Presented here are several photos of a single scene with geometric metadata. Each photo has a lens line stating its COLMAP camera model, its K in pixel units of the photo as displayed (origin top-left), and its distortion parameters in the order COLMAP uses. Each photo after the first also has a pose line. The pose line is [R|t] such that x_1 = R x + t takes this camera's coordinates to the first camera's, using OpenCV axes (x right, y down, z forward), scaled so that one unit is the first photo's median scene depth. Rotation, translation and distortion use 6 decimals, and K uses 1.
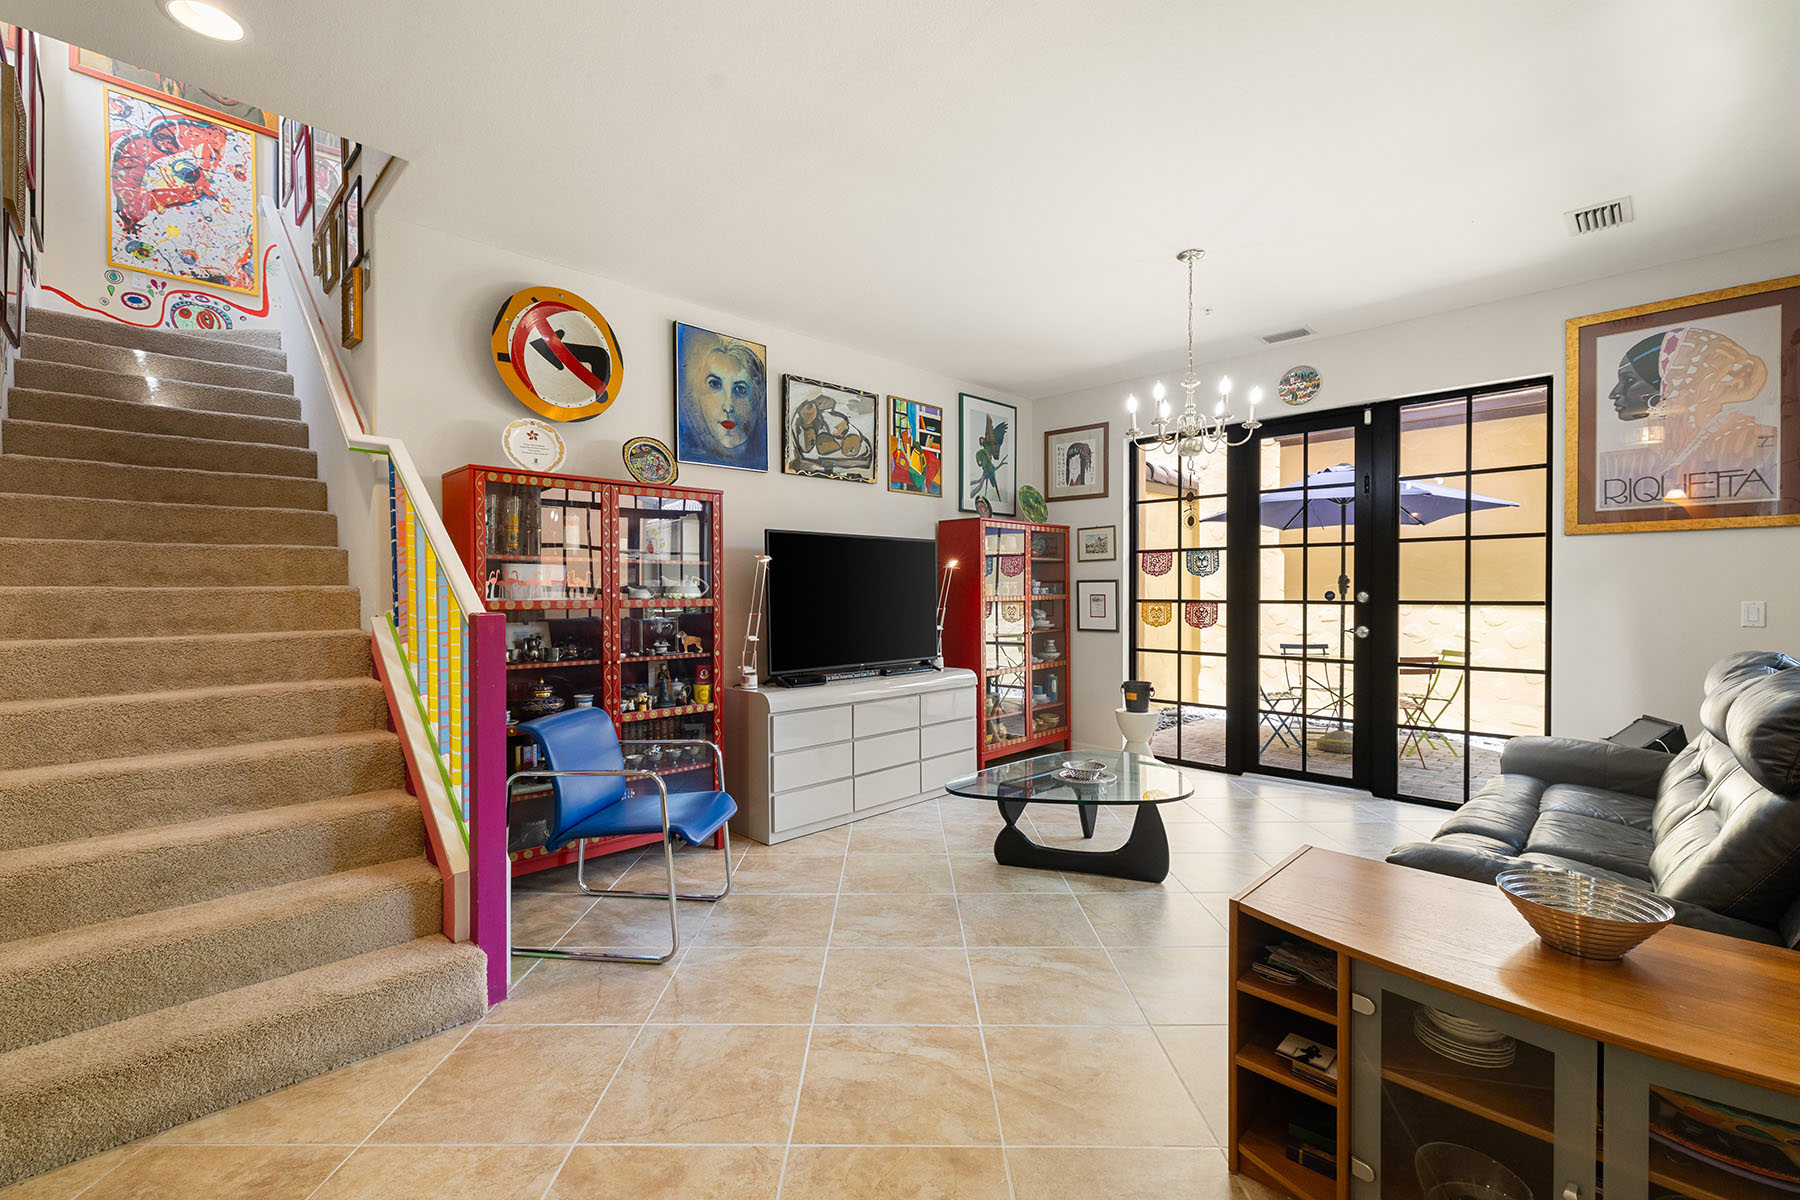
lens RADIAL K [[767.1, 0, 905.5], [0, 767.1, 604.7], [0, 0, 1]] dist [-0.003701, 0.001600]
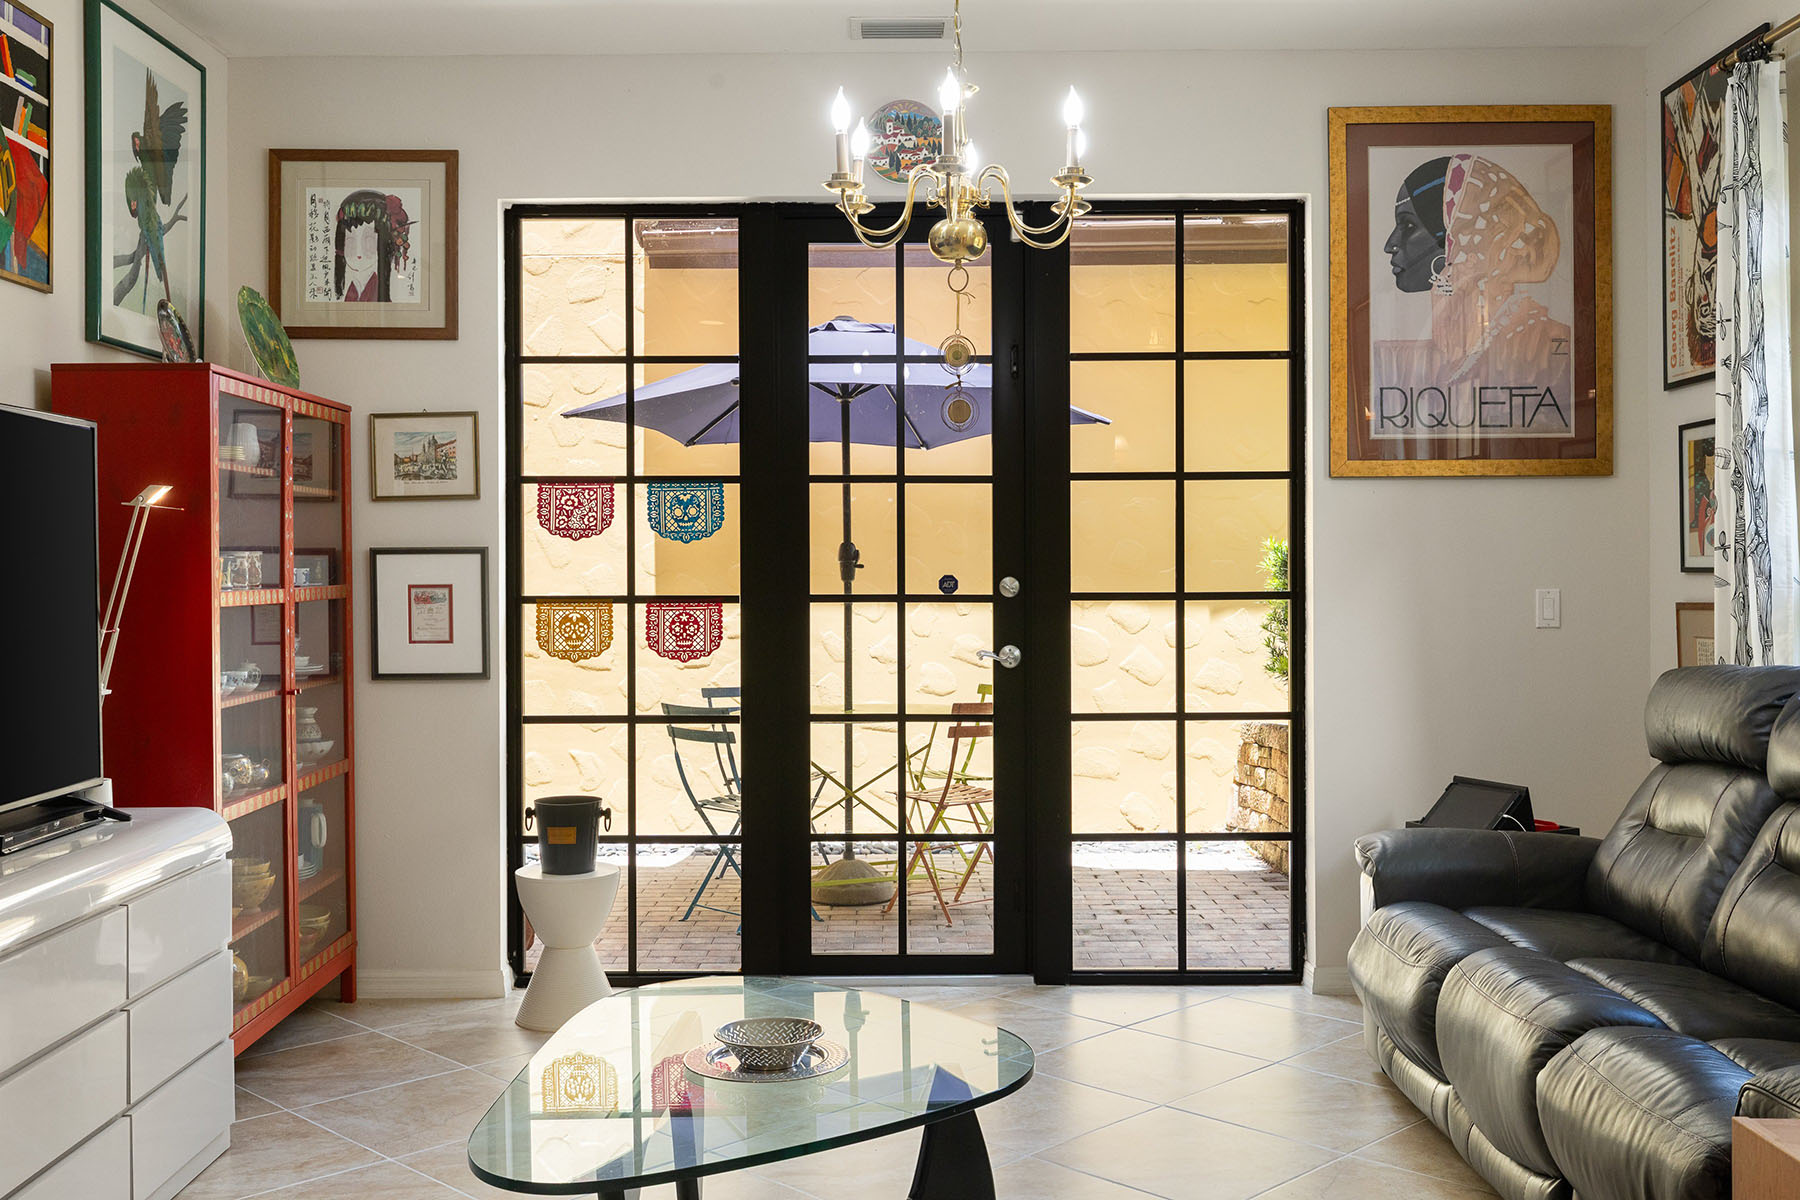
lens RADIAL K [[1722.8, 0, 898.5], [0, 1722.8, 587.3], [0, 0, 1]] dist [-0.003365, 0.000000]
pose [[0.715694, -0.007604, 0.698372, -0.230039], [0.015143, 0.999875, -0.004631, -0.005395], [-0.698249, 0.013890, 0.715720, 0.239565]]
